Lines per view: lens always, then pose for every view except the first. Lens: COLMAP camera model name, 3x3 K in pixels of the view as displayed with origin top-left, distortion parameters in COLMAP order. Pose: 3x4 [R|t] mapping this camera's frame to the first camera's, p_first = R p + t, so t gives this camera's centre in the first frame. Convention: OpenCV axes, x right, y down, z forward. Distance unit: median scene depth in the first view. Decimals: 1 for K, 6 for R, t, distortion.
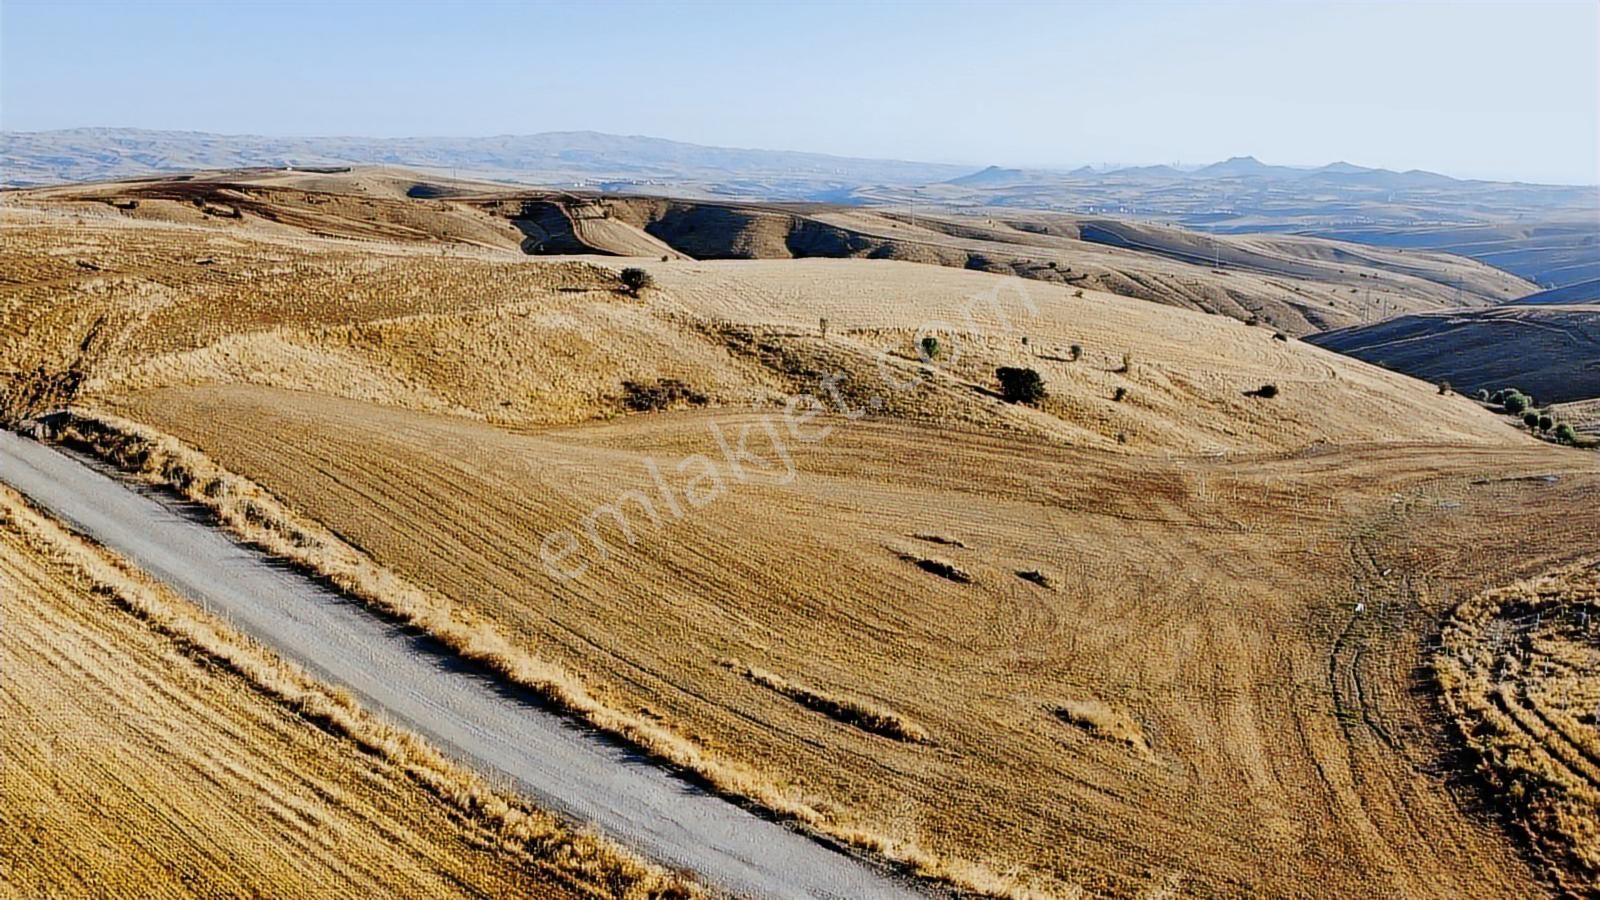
lens RADIAL K [[1213.5, 0, 796.4], [0, 1213.5, 451.7], [0, 0, 1]] dist [-0.008241, 0.003097]
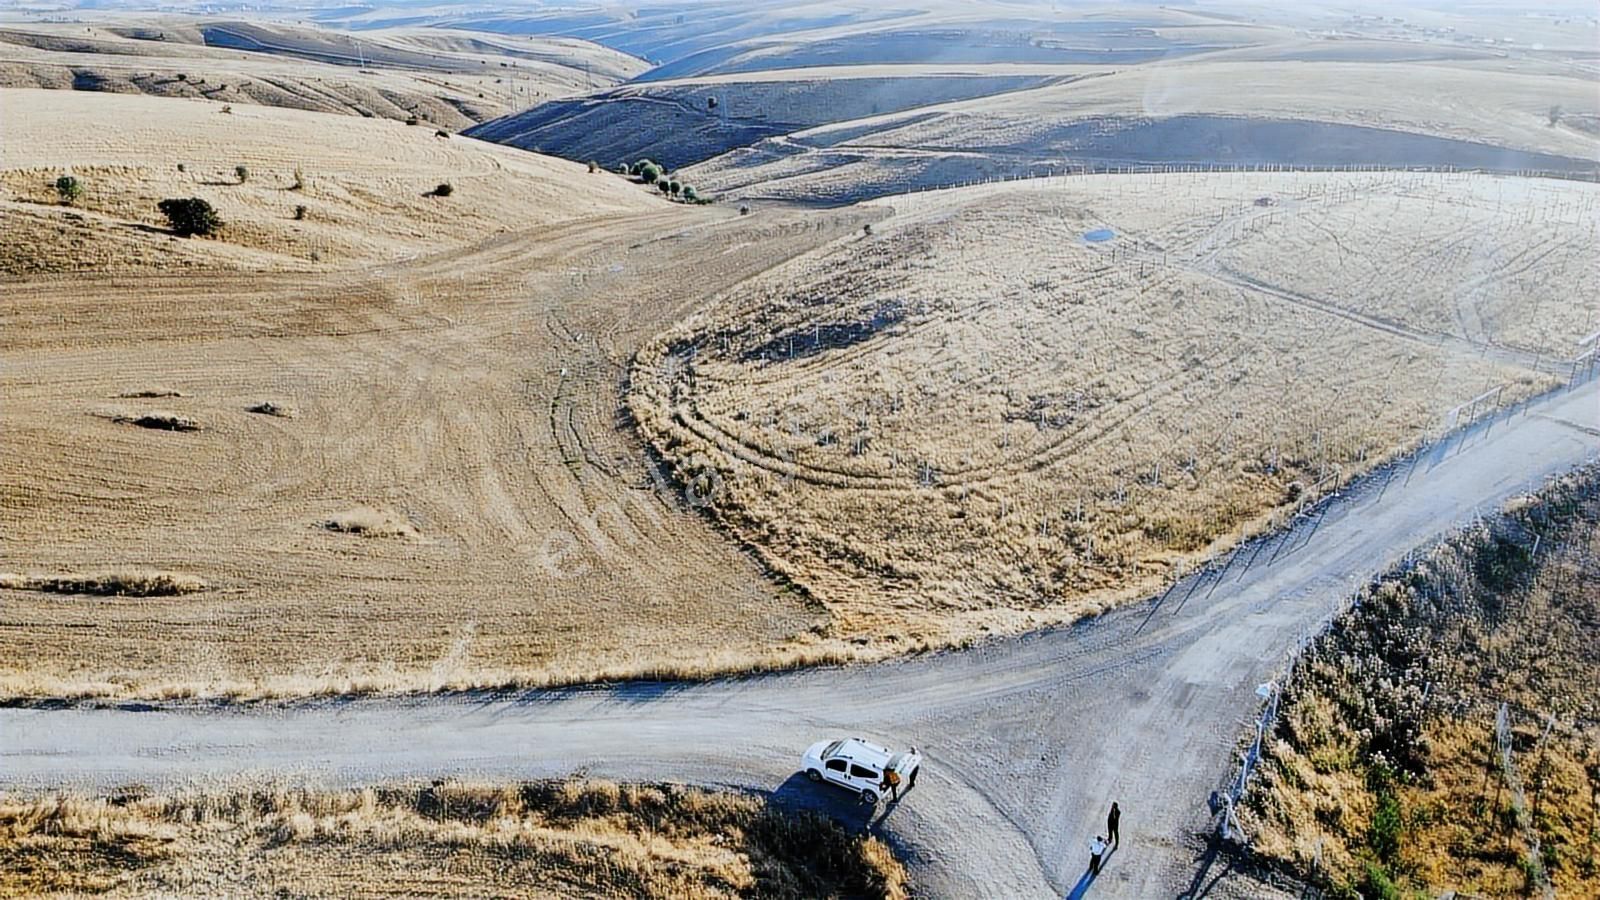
lens RADIAL K [[1205.0, 0, 792.0], [0, 1205.0, 455.5], [0, 0, 1]] dist [0.002268, 0.001955]
pose [[0.788968, -0.249135, 0.561659, -0.020261], [0.155253, 0.965278, 0.210082, -0.000967], [-0.594496, -0.078549, 0.800253, -0.038171]]
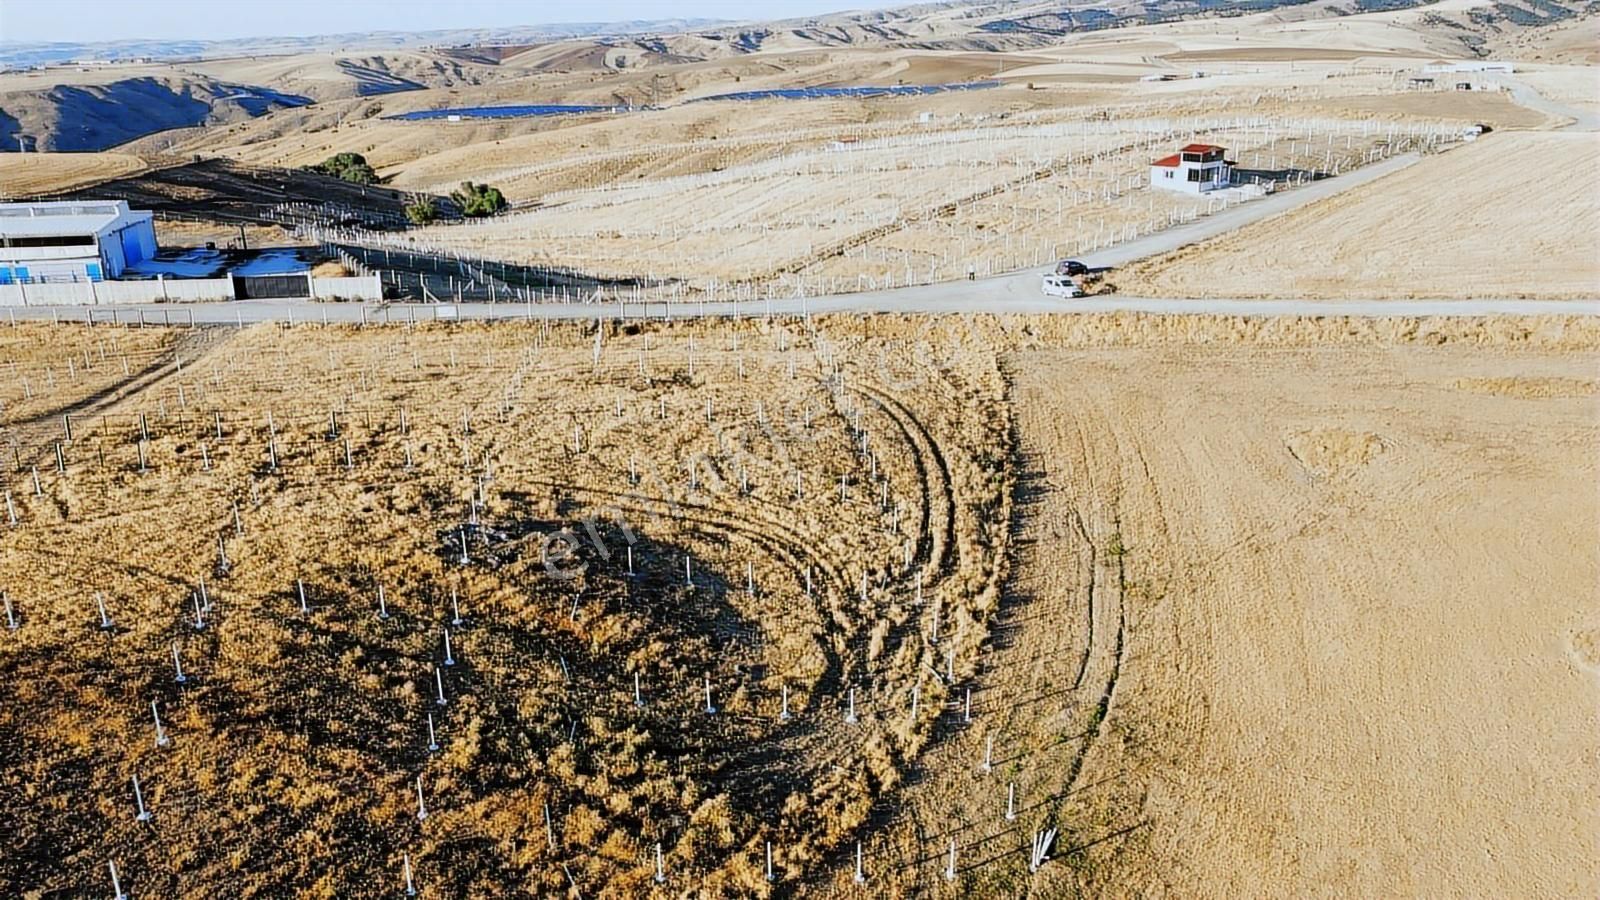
lens RADIAL K [[1210.3, 0, 782.7], [0, 1210.3, 454.4], [0, 0, 1]] dist [-0.008033, -0.005772]
pose [[-0.993519, 0.038741, -0.106862, 0.453574], [-0.025604, 0.839691, 0.542460, -0.188618], [0.110746, 0.541680, -0.833257, 0.963328]]
